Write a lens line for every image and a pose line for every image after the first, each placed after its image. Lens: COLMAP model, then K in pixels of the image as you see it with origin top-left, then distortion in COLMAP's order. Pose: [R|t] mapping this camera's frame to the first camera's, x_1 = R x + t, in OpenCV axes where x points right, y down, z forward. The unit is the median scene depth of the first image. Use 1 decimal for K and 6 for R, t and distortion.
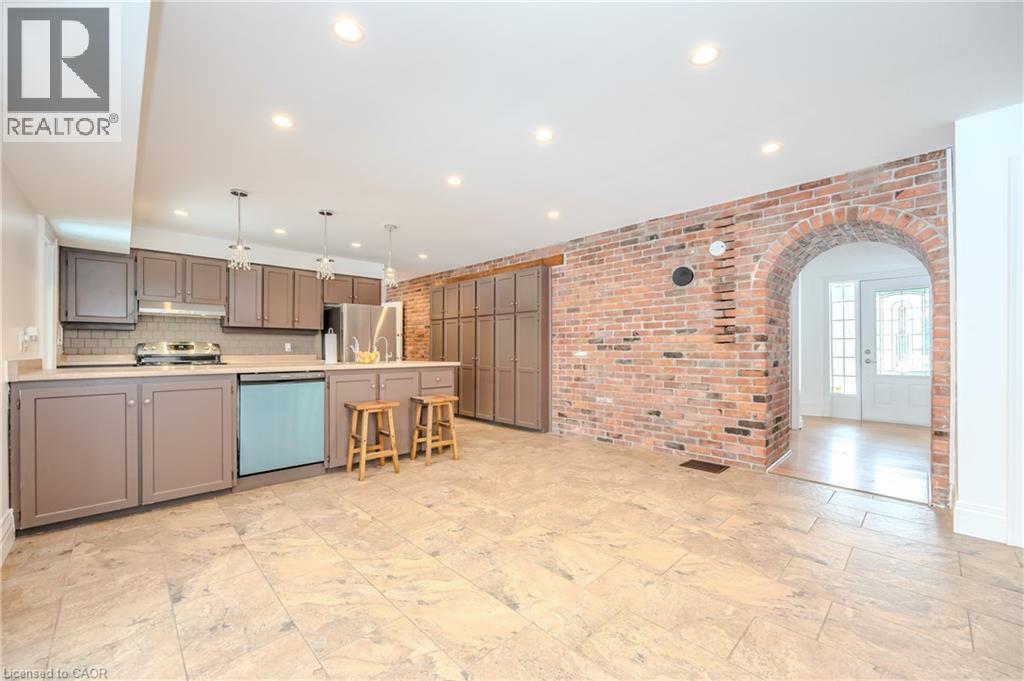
lens RADIAL K [[403.7, 0, 510.6], [0, 403.7, 346.0], [0, 0, 1]] dist [0.000113, 0.000018]
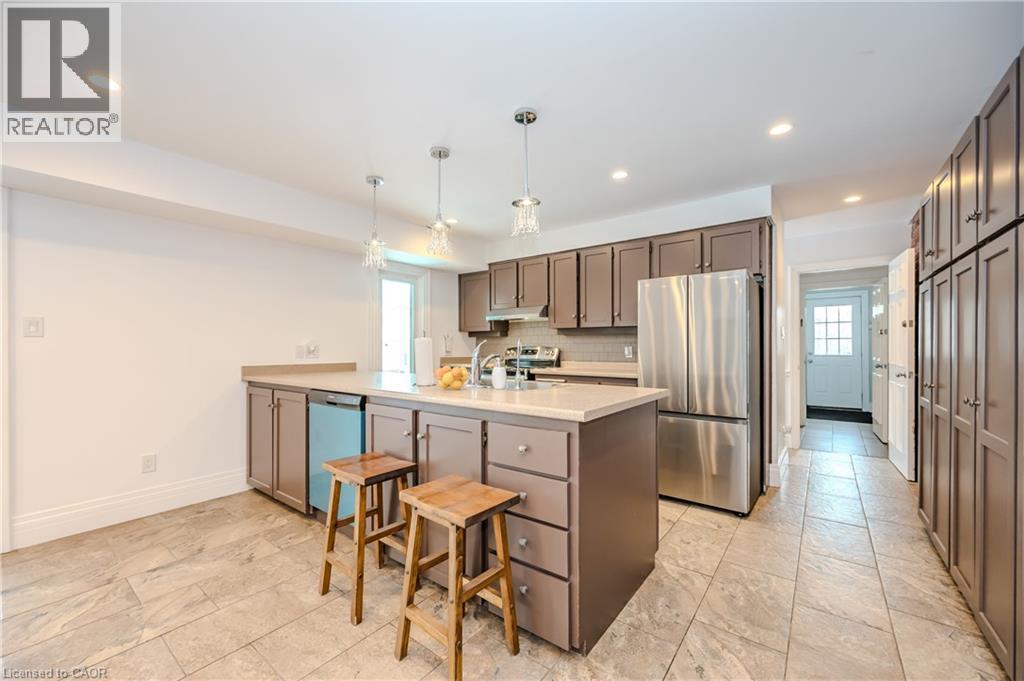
lens RADIAL K [[403.7, 0, 511.8], [0, 403.7, 347.1], [0, 0, 1]] dist [0.000113, 0.000018]
pose [[0.147140, 0.002875, -0.989111, 0.267778], [0.011350, 0.999925, 0.004595, -0.022523], [0.989051, -0.011902, 0.147097, 1.303378]]
